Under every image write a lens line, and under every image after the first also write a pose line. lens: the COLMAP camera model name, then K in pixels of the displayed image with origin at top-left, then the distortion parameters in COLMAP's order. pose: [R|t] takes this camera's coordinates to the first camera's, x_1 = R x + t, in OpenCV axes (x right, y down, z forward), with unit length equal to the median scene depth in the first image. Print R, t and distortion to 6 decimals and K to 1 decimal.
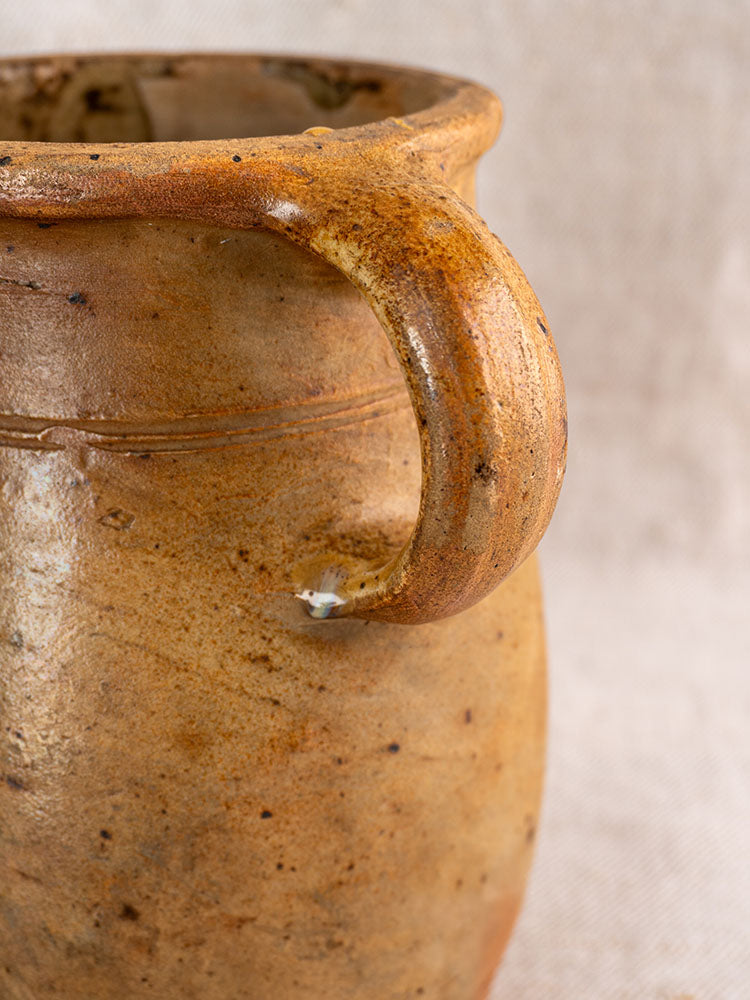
lens RADIAL K [[1581.8, 0, 365.9], [0, 1581.8, 537.4], [0, 0, 1]] dist [0.128831, 0.000000]
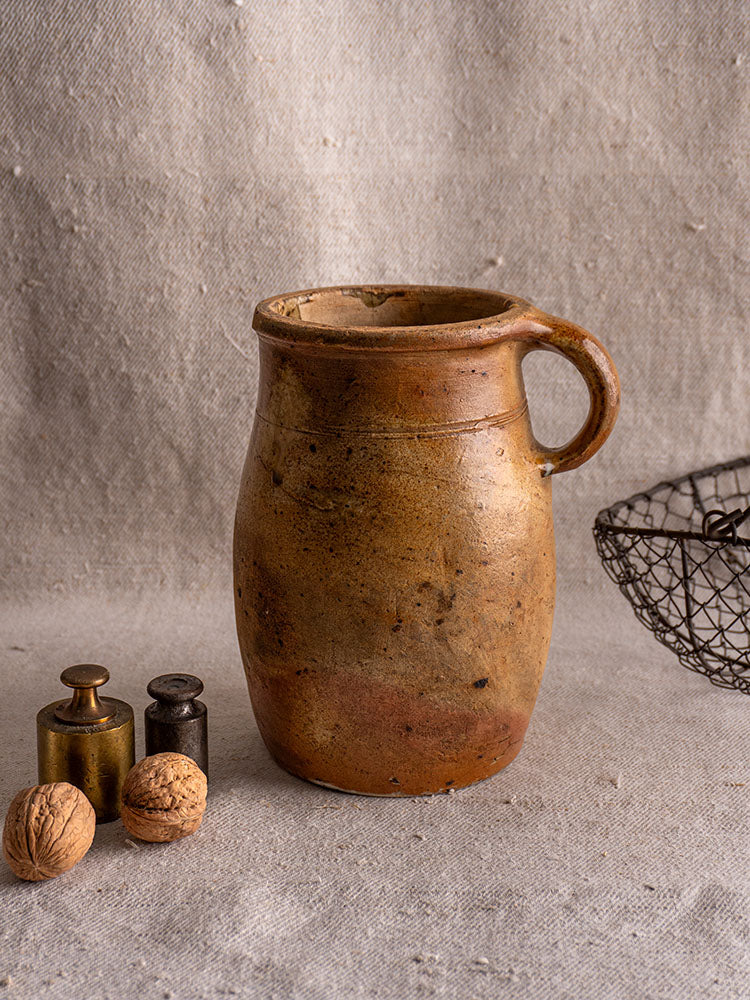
lens RADIAL K [[1581.8, 0, 320.1], [0, 1581.8, 483.1], [0, 0, 1]] dist [0.128831, 0.000000]
pose [[0.699715, -0.200485, 0.685715, -2.149187], [0.295636, 0.955037, -0.022444, 0.009580], [-0.650383, 0.218426, 0.727524, -0.722573]]
